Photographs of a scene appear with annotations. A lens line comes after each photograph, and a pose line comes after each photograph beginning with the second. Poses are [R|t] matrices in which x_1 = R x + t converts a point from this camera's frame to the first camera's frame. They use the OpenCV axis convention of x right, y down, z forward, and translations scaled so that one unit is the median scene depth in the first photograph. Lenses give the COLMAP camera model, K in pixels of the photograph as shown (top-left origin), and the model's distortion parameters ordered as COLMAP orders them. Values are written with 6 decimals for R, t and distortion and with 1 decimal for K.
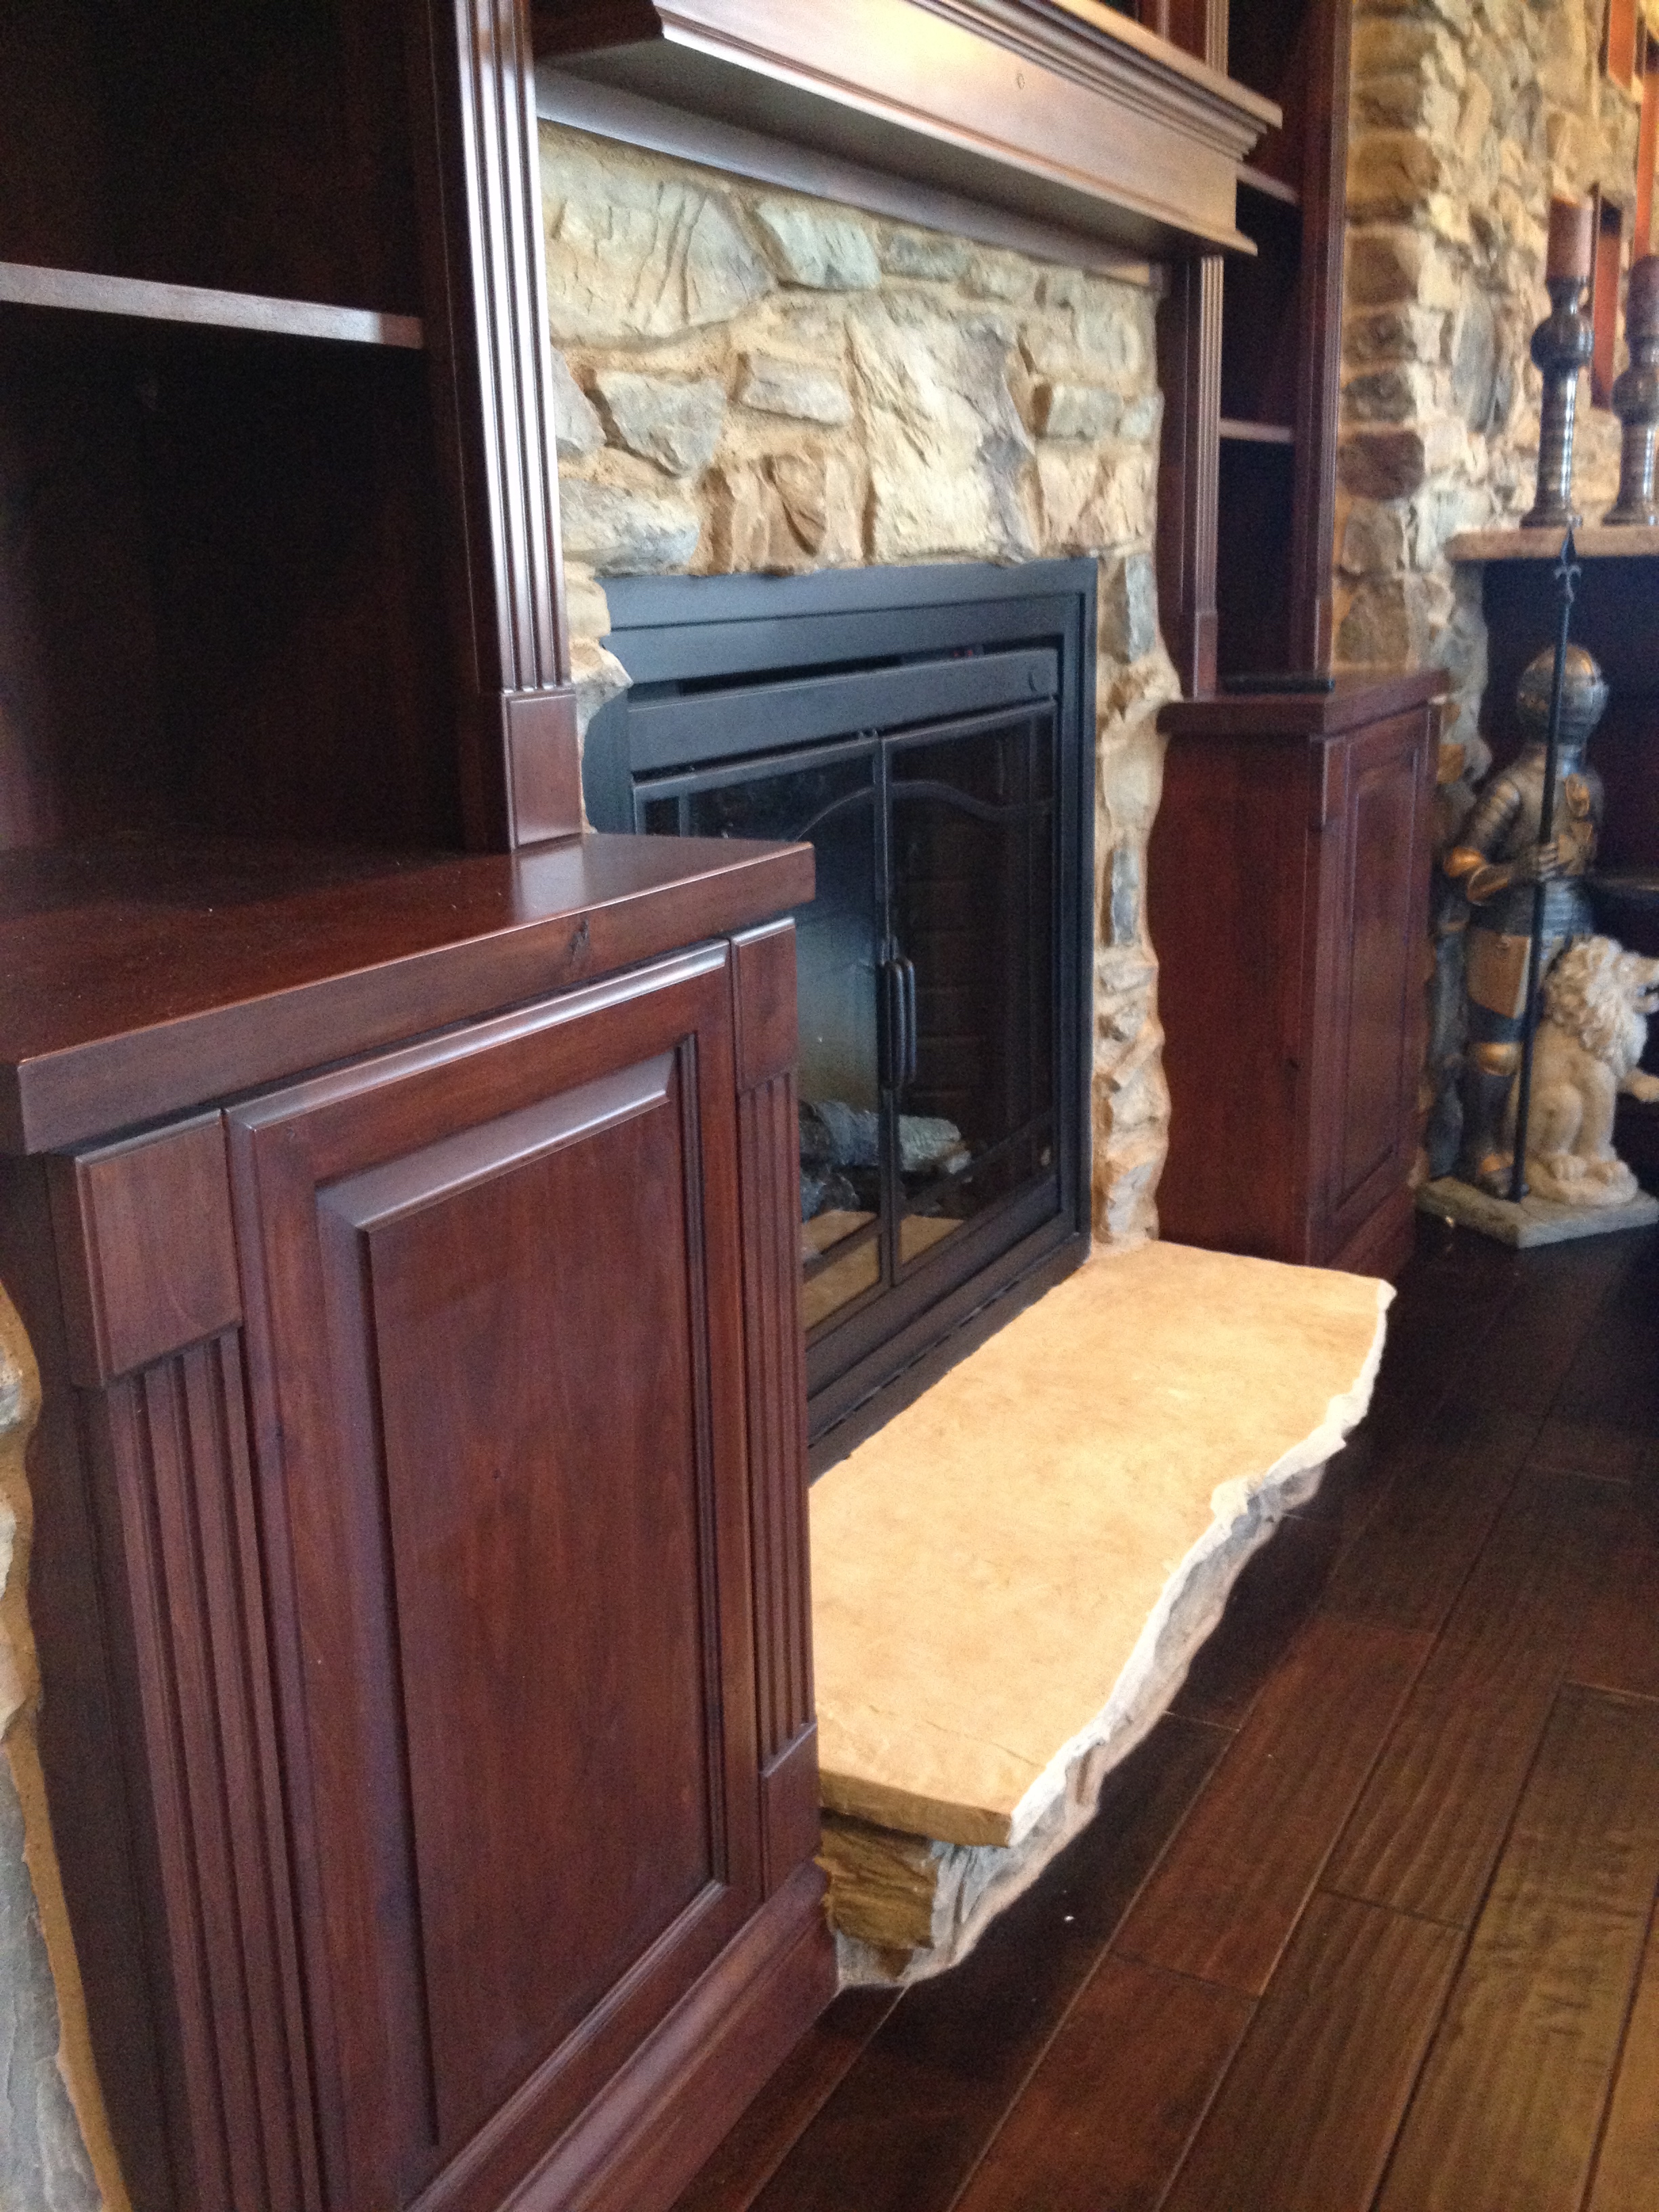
lens RADIAL K [[2079.4, 0, 814.9], [0, 2079.4, 1101.7], [0, 0, 1]] dist [0.092141, -0.177488]
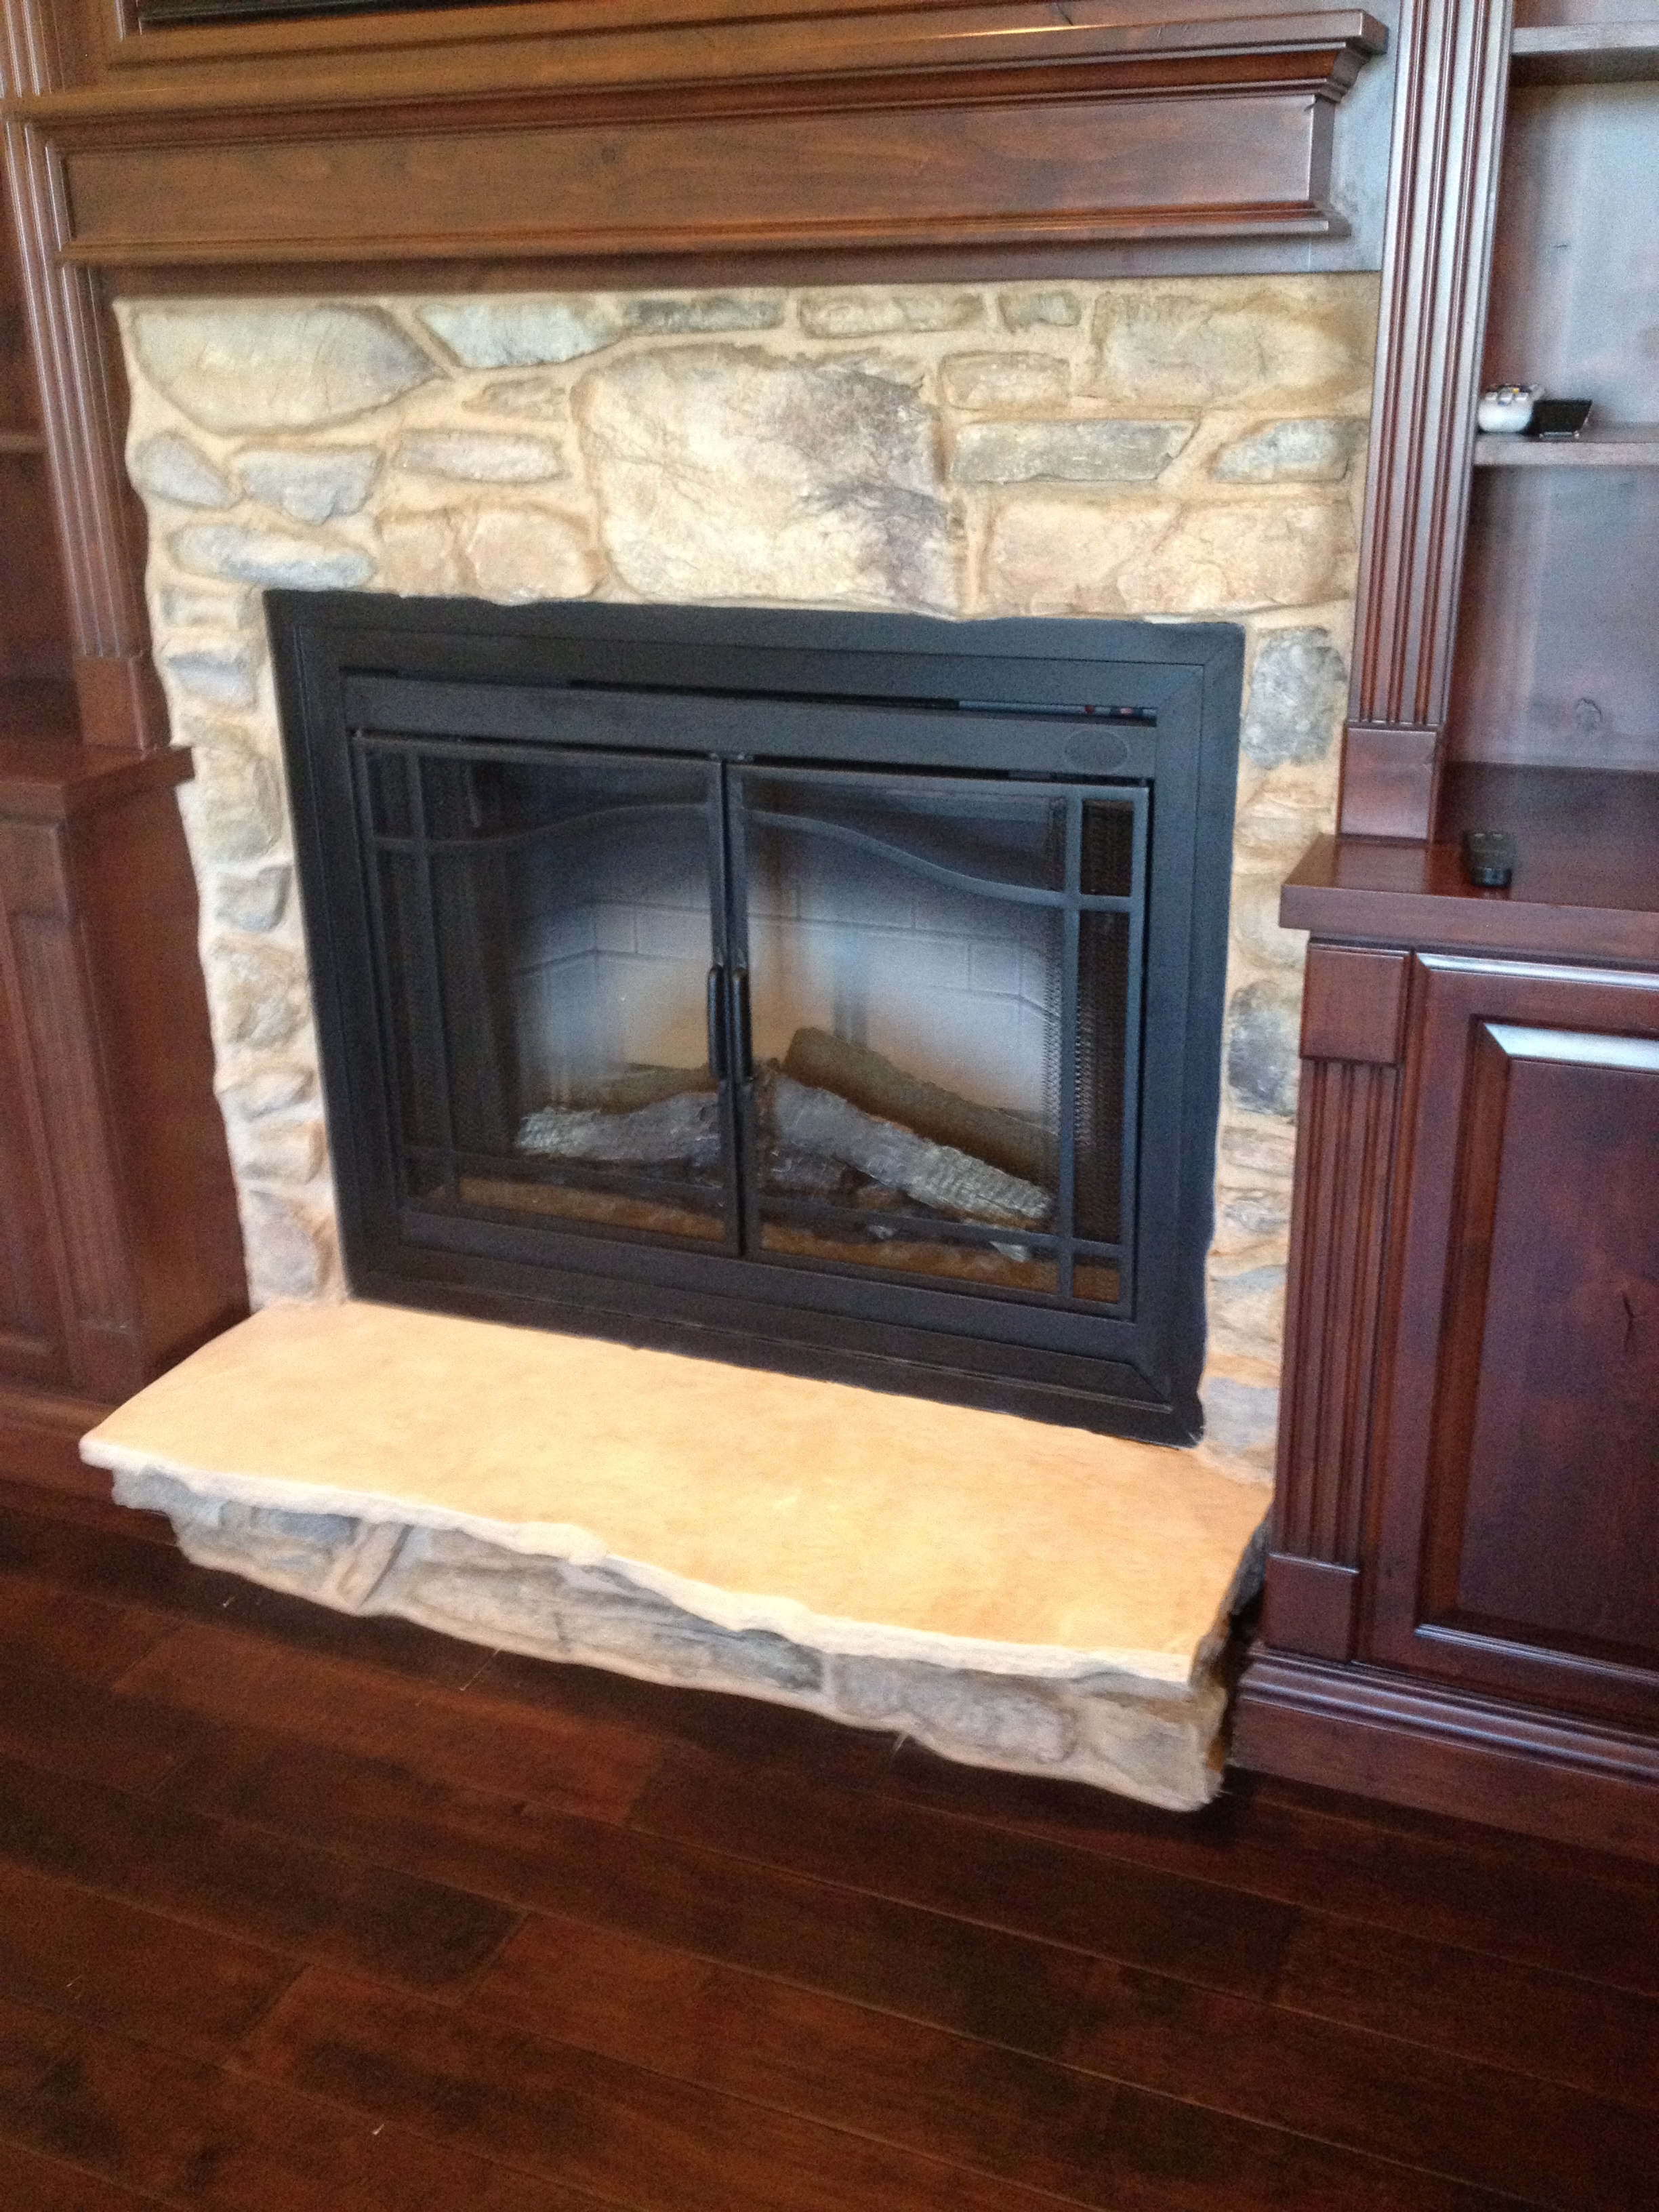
lens RADIAL K [[2071.1, 0, 829.5], [0, 2071.1, 1106.0], [0, 0, 1]] dist [0.111647, -0.200398]
pose [[0.114189, 0.382361, -0.916930, 0.734802], [-0.234442, 0.907271, 0.349137, -0.272428], [0.965400, 0.175099, 0.193242, 0.599463]]
